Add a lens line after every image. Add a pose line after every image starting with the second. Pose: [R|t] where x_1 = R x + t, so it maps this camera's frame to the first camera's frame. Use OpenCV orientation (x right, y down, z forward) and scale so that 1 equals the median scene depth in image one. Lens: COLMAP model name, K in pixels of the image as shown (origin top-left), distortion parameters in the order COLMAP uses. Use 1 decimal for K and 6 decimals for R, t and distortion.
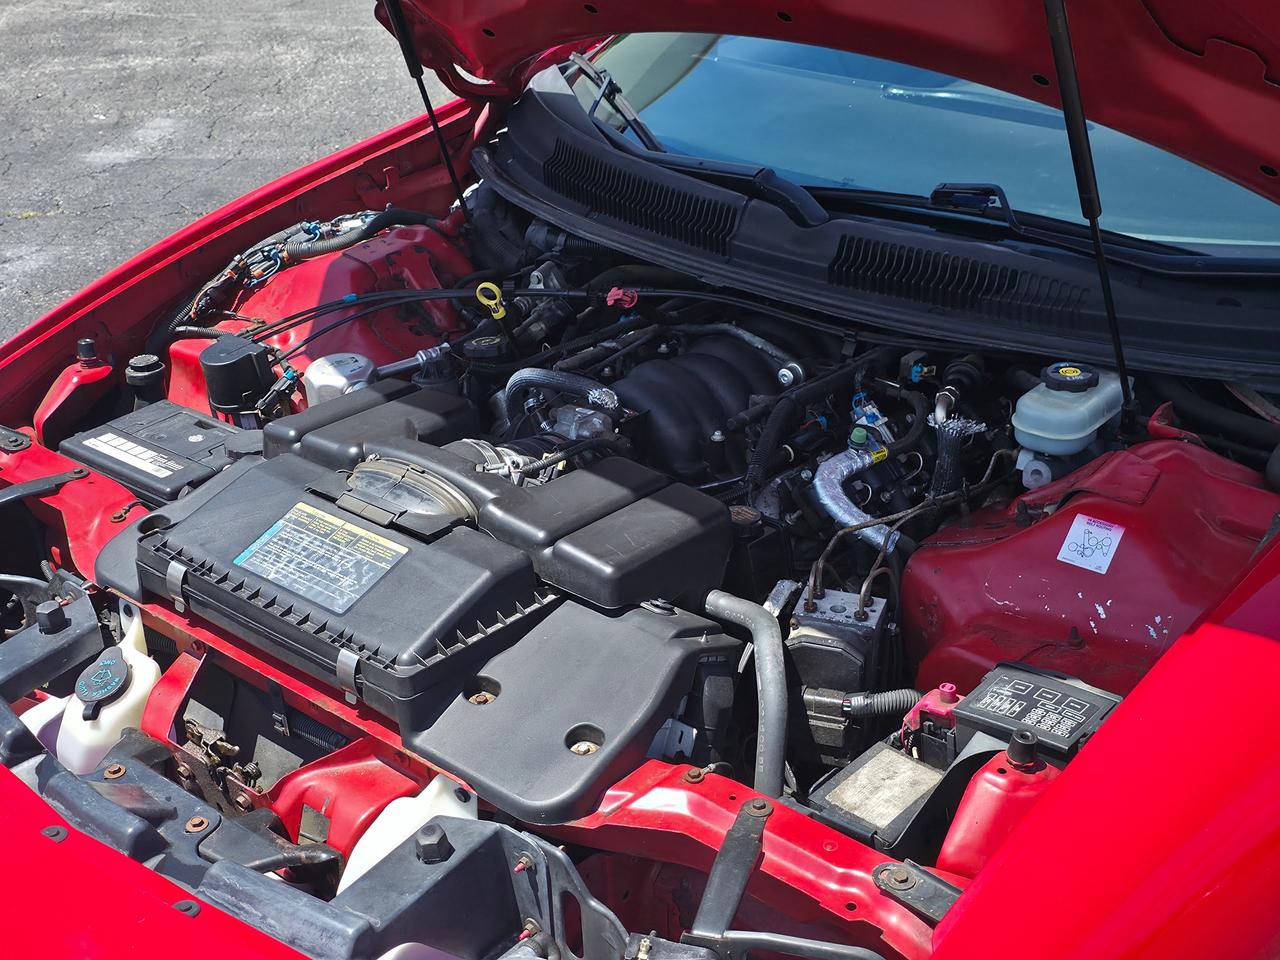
lens RADIAL K [[1732.1, 0, 641.1], [0, 1732.1, 479.4], [0, 0, 1]] dist [0.065571, 0.000000]
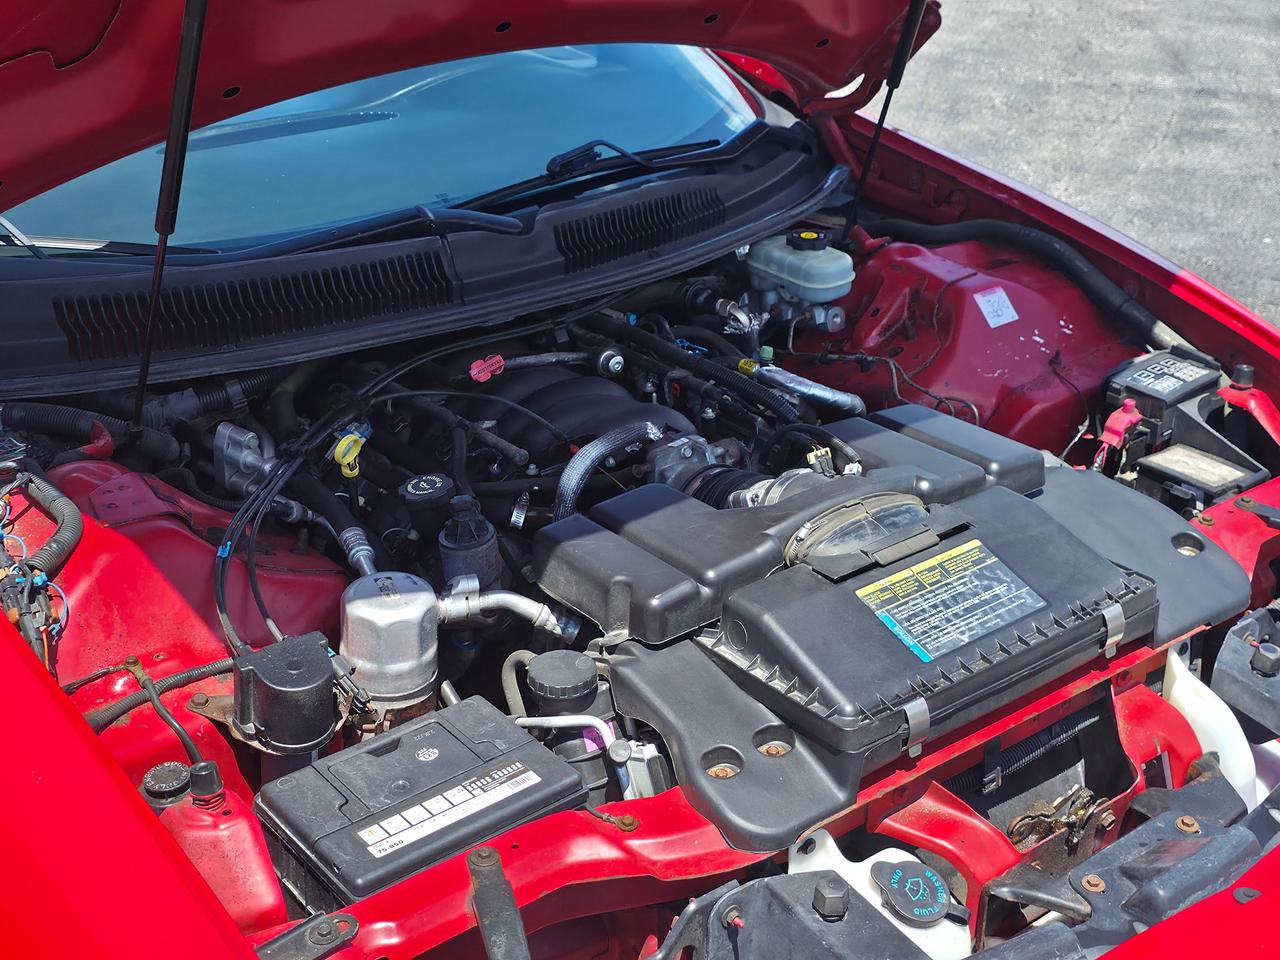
lens RADIAL K [[1732.1, 0, 640.9], [0, 1732.1, 480.2], [0, 0, 1]] dist [0.065571, 0.000000]
pose [[0.175075, -0.405427, 0.897206, -0.865374], [0.428536, 0.851810, 0.301292, -0.306115], [-0.886400, 0.331737, 0.322871, 0.696209]]
